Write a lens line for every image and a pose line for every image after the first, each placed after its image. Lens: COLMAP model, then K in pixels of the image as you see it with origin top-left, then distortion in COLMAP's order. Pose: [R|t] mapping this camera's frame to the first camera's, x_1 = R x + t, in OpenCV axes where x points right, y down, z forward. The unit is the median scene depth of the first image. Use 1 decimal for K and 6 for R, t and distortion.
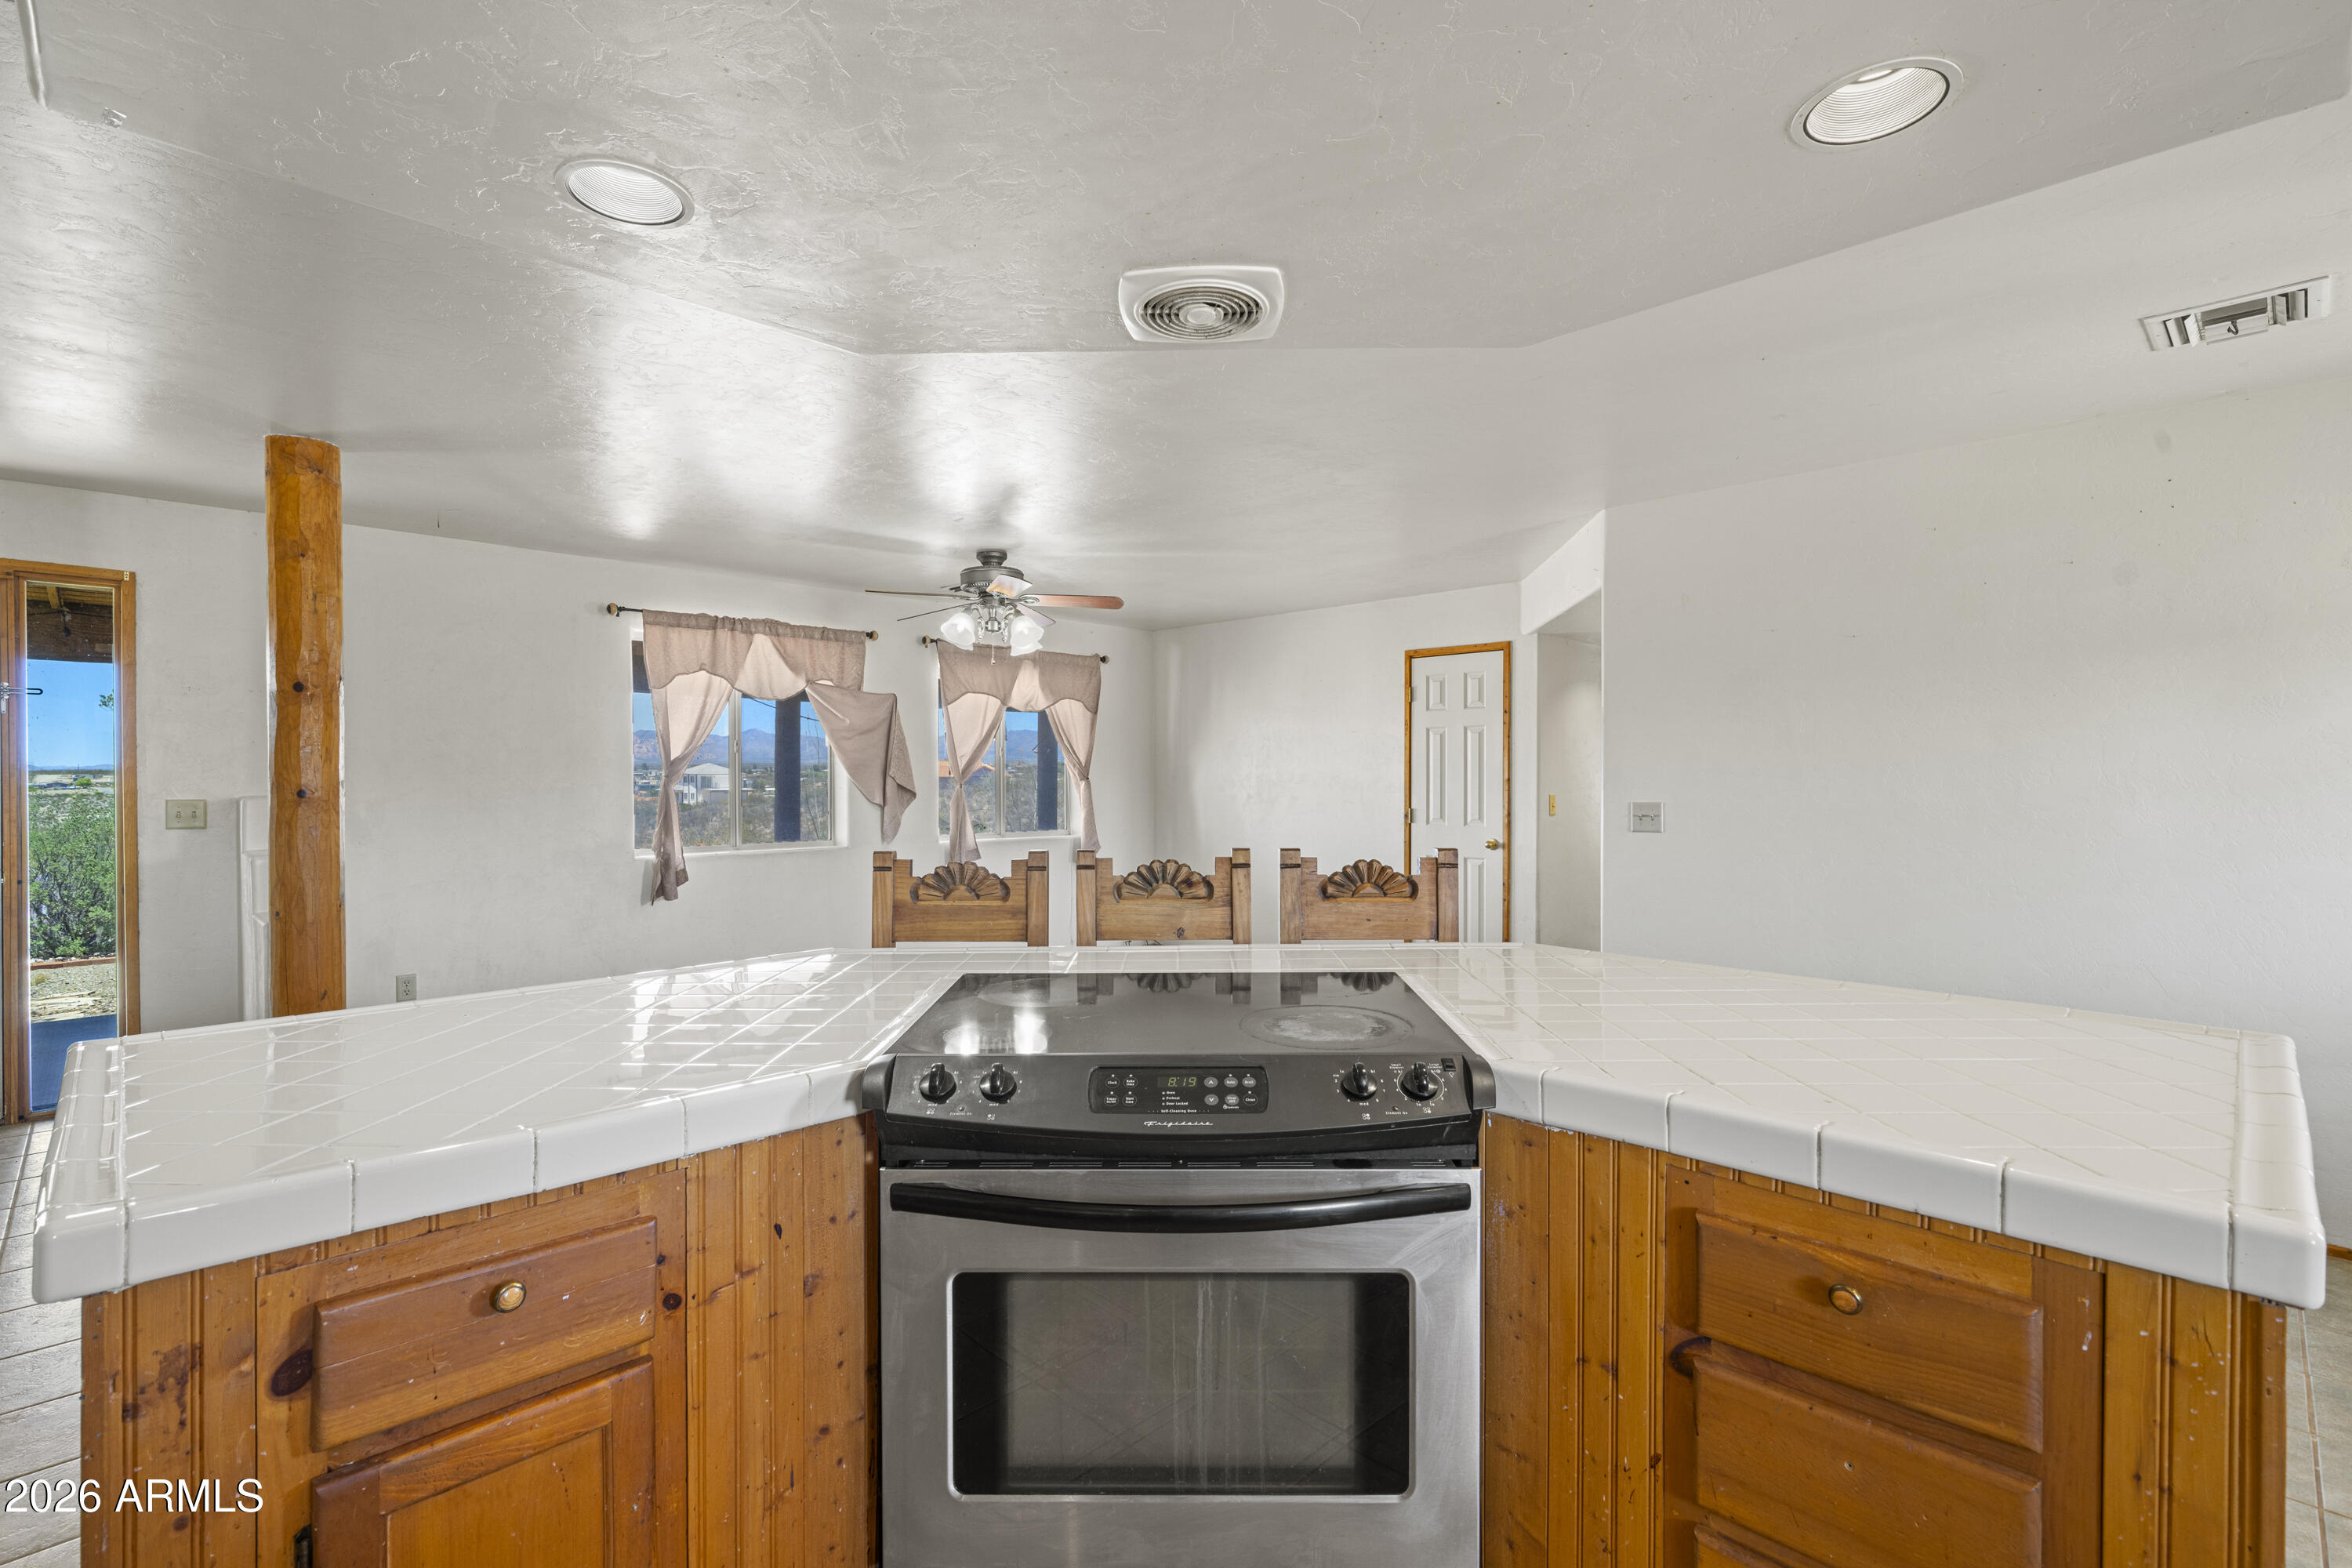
lens RADIAL K [[1065.3, 0, 1170.4], [0, 1065.3, 781.1], [0, 0, 1]] dist [0.000709, -0.000162]
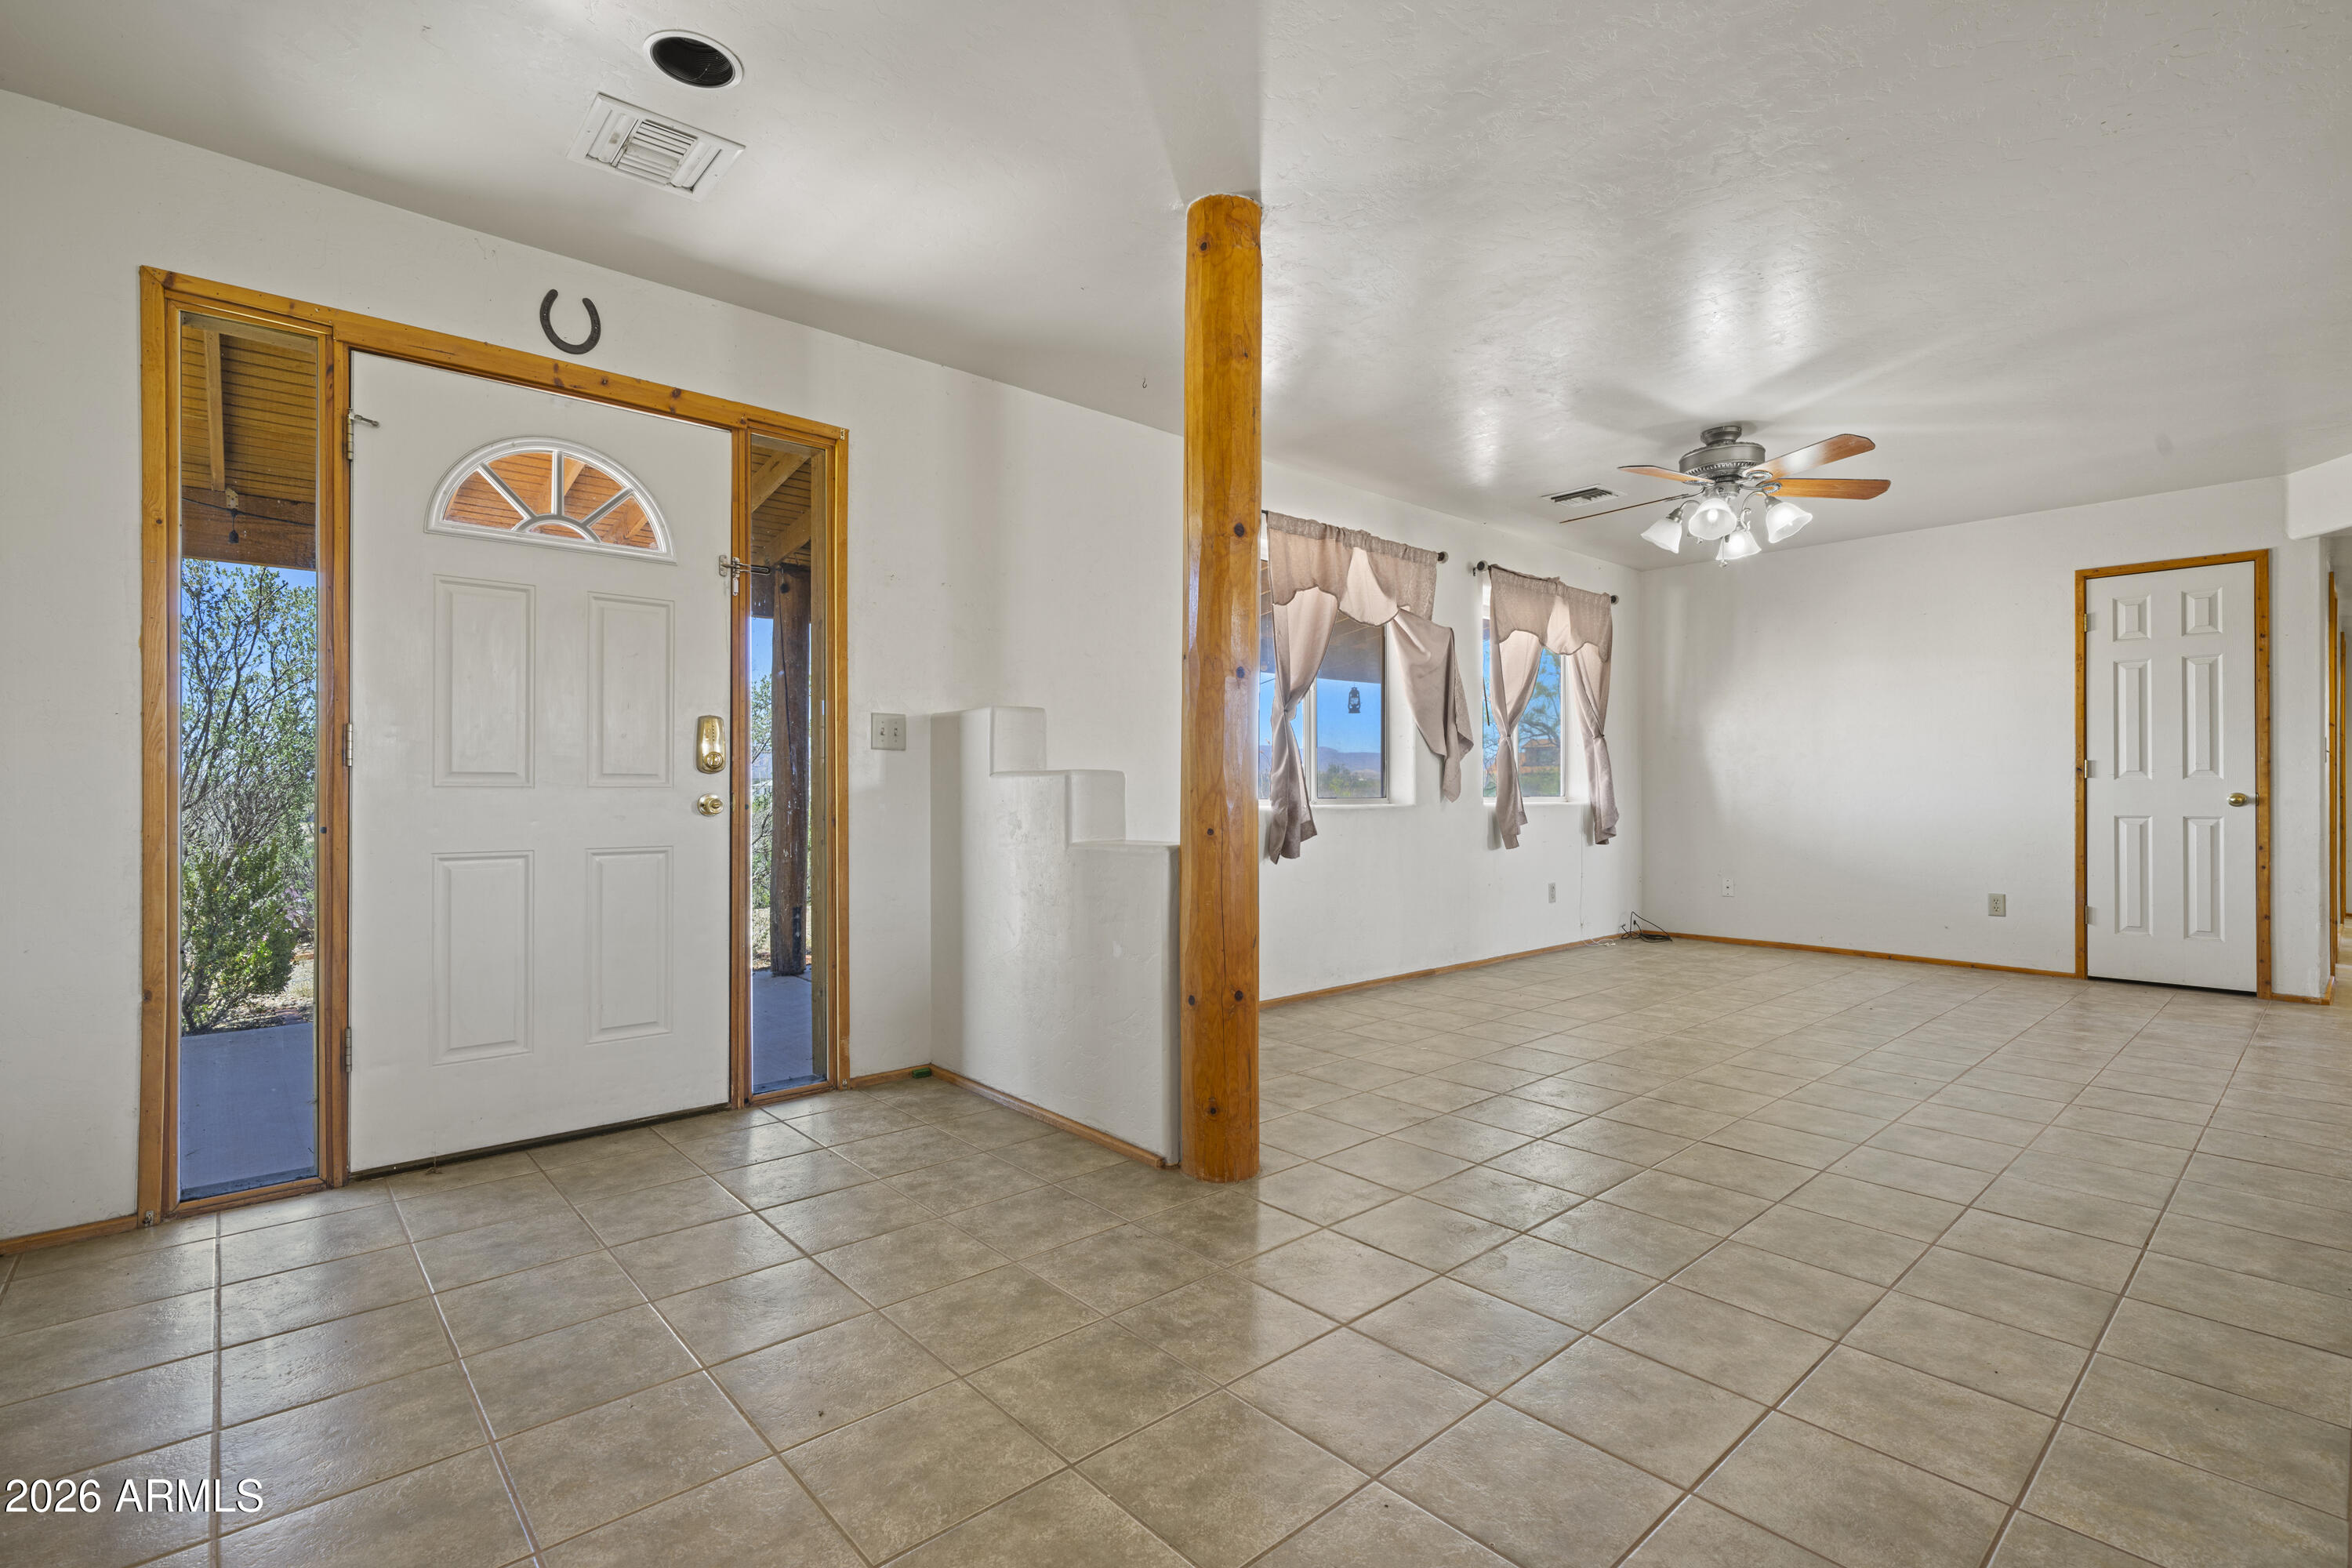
lens RADIAL K [[1073.3, 0, 1176.0], [0, 1073.3, 784.0], [0, 0, 1]] dist [0.001599, 0.000248]
pose [[0.998750, -0.000208, -0.049993, -0.498306], [-0.000237, 0.999960, -0.008889, 0.058576], [0.049993, 0.008889, 0.998710, 0.146205]]
